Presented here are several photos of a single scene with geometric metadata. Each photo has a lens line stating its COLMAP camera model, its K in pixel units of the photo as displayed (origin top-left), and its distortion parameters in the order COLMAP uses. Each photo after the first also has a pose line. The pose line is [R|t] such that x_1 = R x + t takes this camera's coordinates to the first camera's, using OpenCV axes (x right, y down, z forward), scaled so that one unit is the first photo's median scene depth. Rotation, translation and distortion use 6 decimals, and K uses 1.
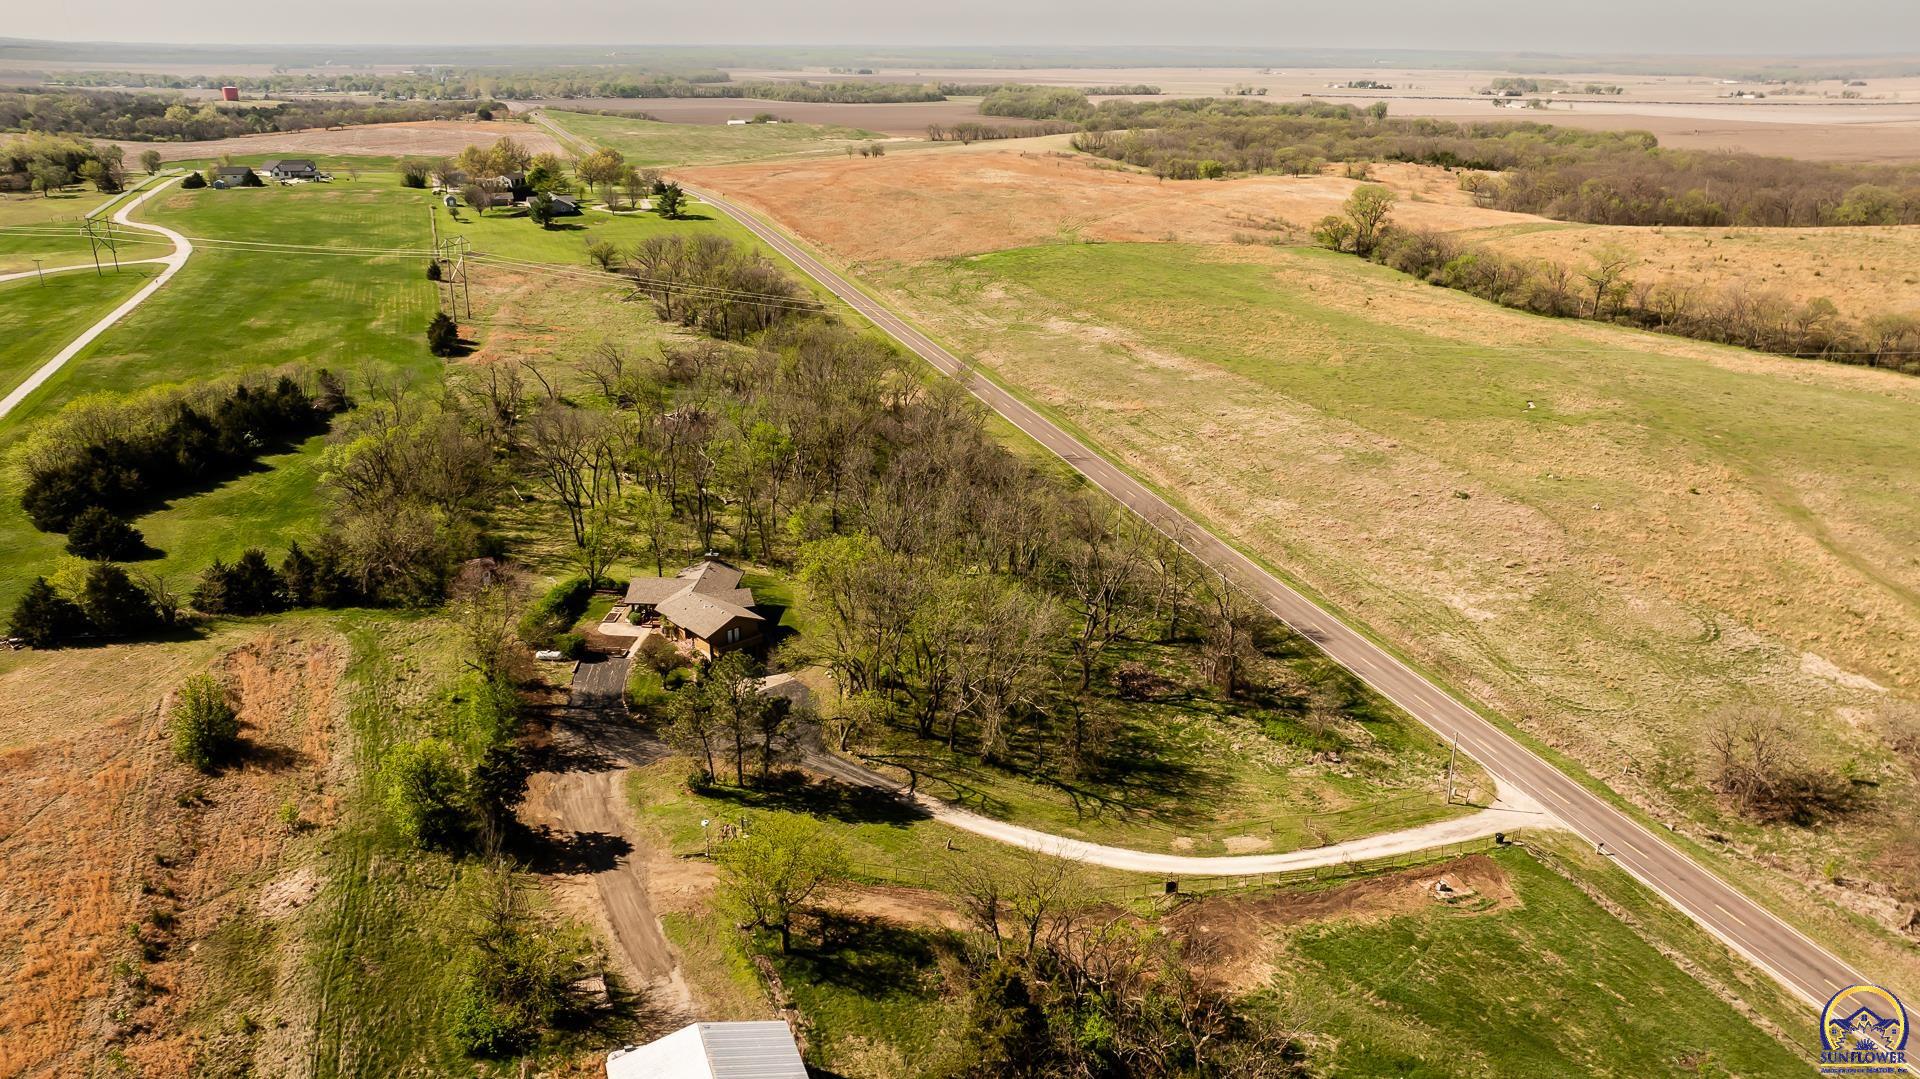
lens RADIAL K [[1347.5, 0, 960.0], [0, 1347.5, 539.5], [0, 0, 1]] dist [-0.019699, 0.002561]
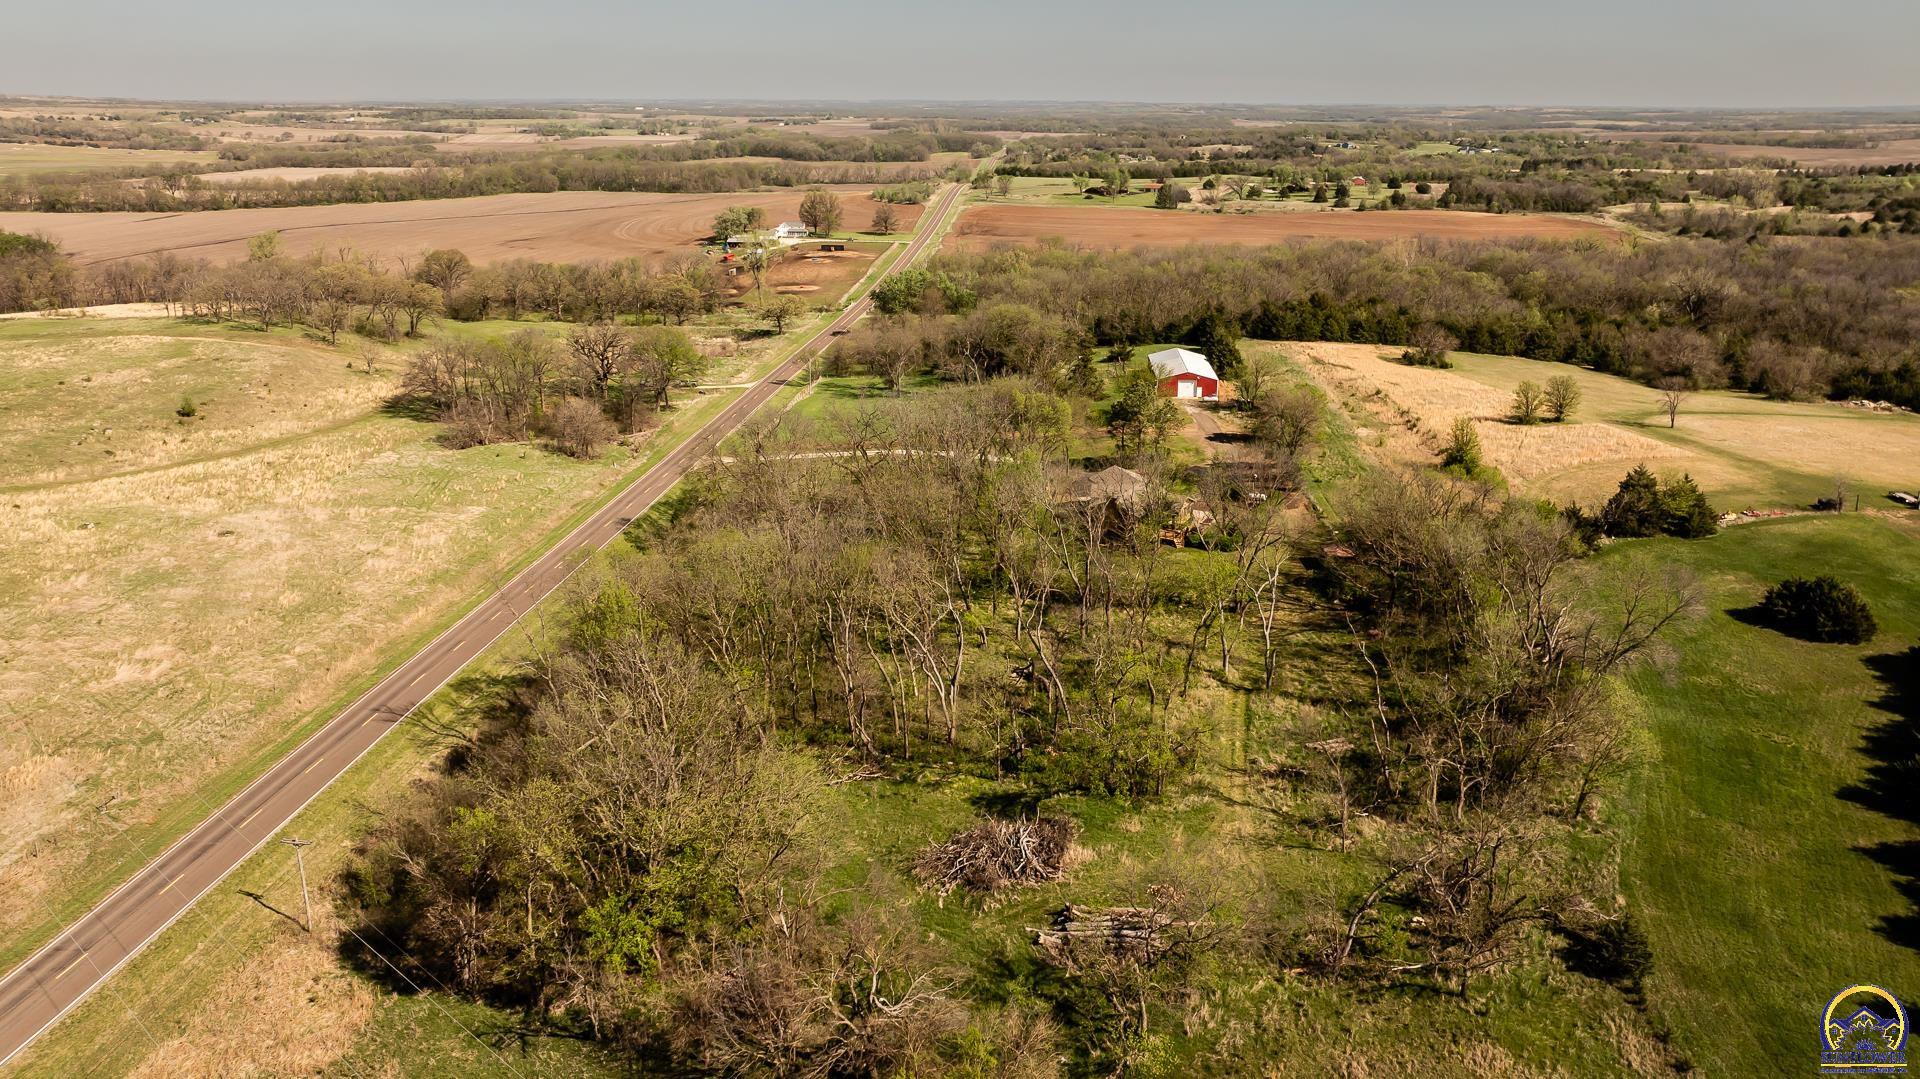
lens RADIAL K [[1373.7, 0, 963.6], [0, 1373.7, 528.8], [0, 0, 1]] dist [-0.038615, 0.041770]
pose [[-0.910523, -0.133800, 0.391209, -0.612398], [0.131808, 0.802887, 0.581376, -0.745577], [-0.391885, 0.580921, -0.713412, 2.232894]]
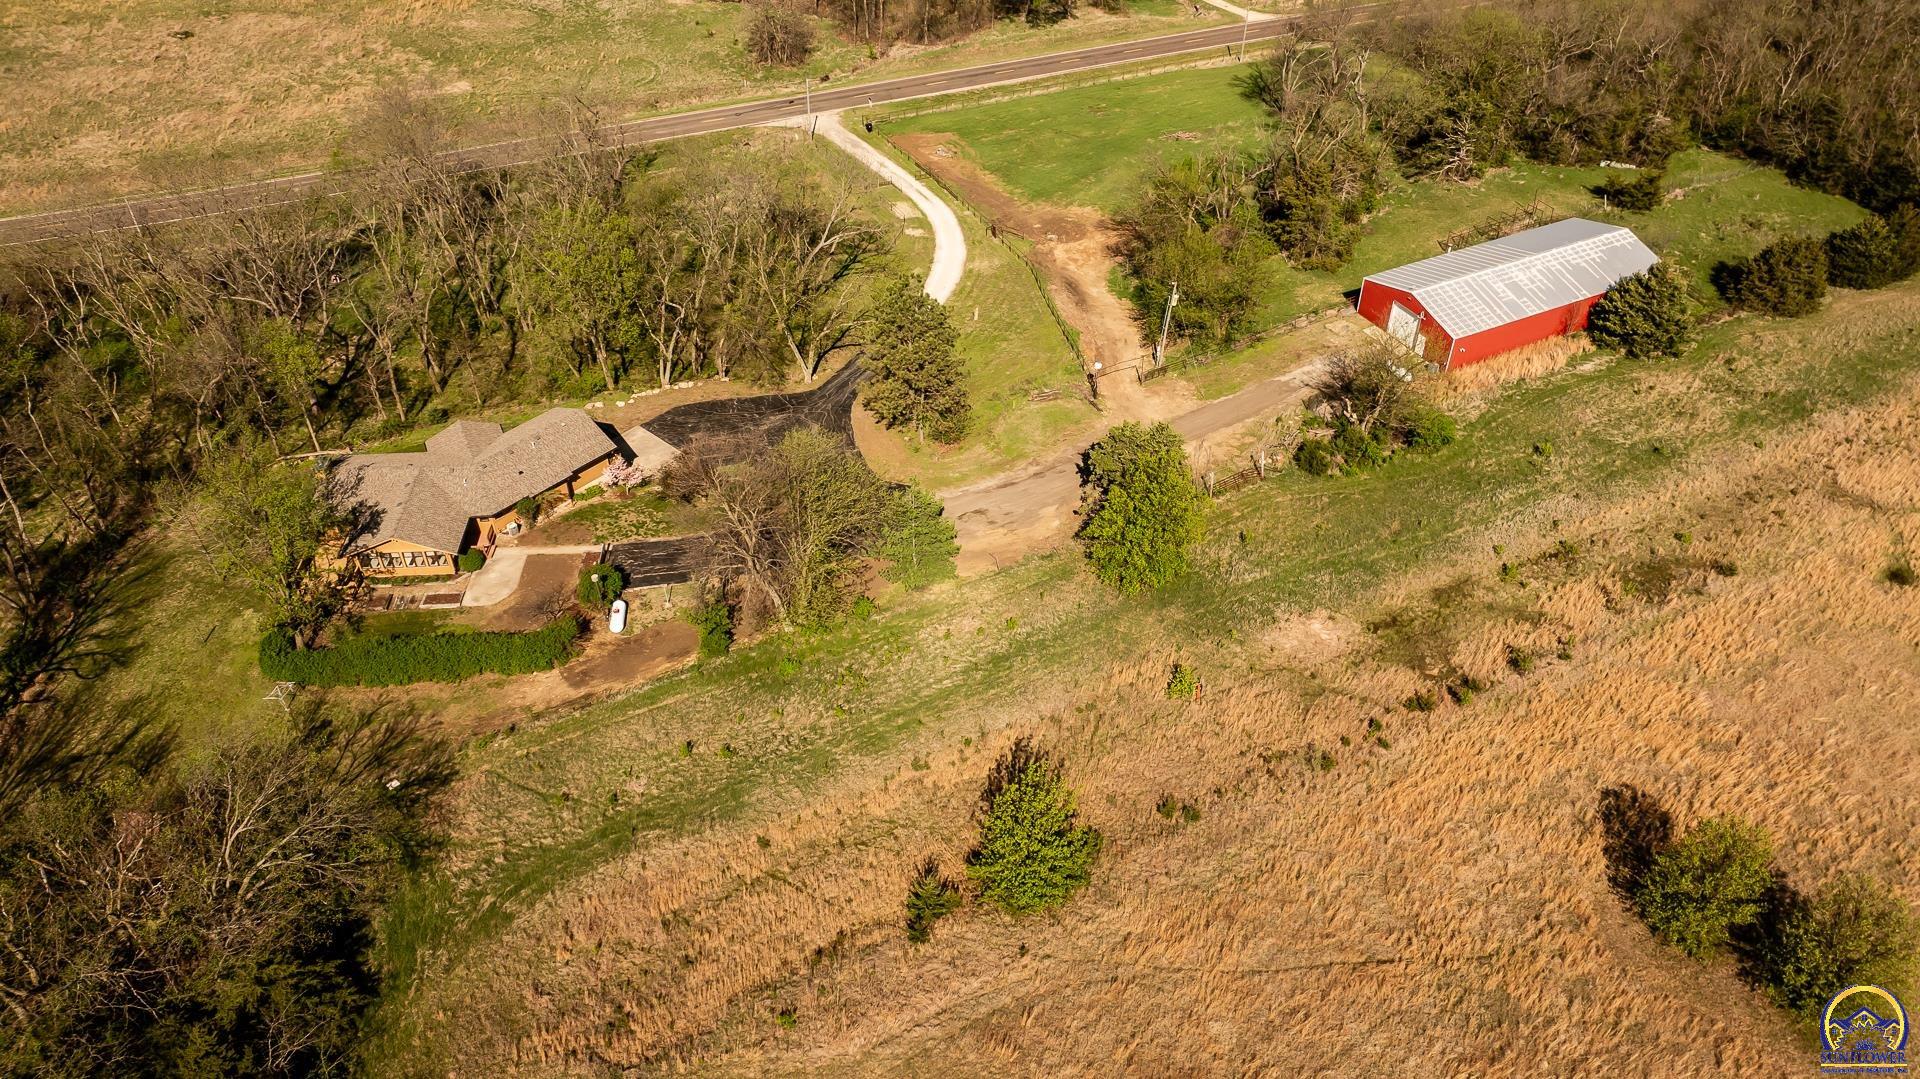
lens RADIAL K [[1385.8, 0, 979.0], [0, 1385.8, 540.0], [0, 0, 1]] dist [-0.027771, 0.002452]
pose [[-0.120554, -0.640330, 0.758580, -0.837080], [0.333936, 0.693463, 0.638433, -0.302578], [-0.934855, 0.330283, 0.130230, 0.816859]]
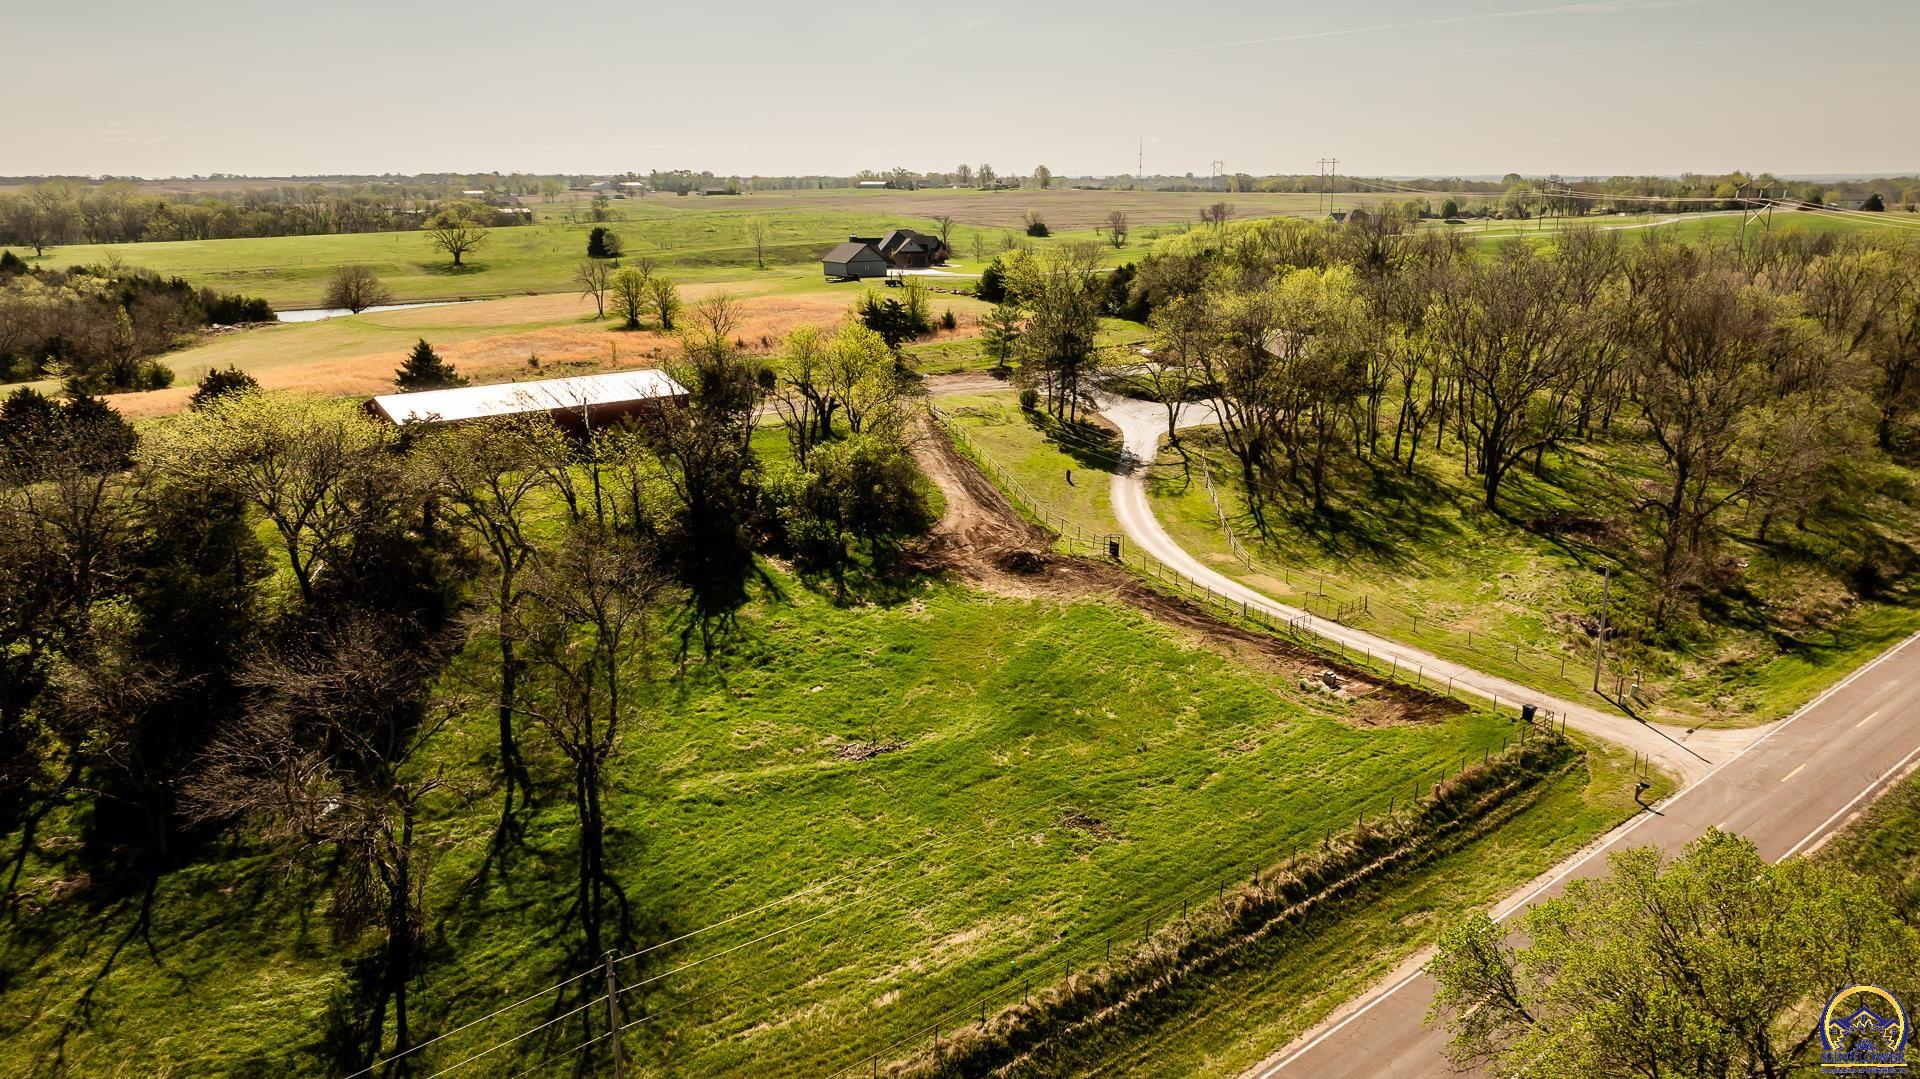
lens RADIAL K [[1361.3, 0, 963.0], [0, 1361.3, 516.8], [0, 0, 1]] dist [-0.016391, 0.005221]
pose [[0.311884, 0.223884, -0.923366, 0.828790], [-0.322107, 0.939204, 0.118926, 0.141874], [0.893854, 0.260332, 0.365037, 0.499439]]
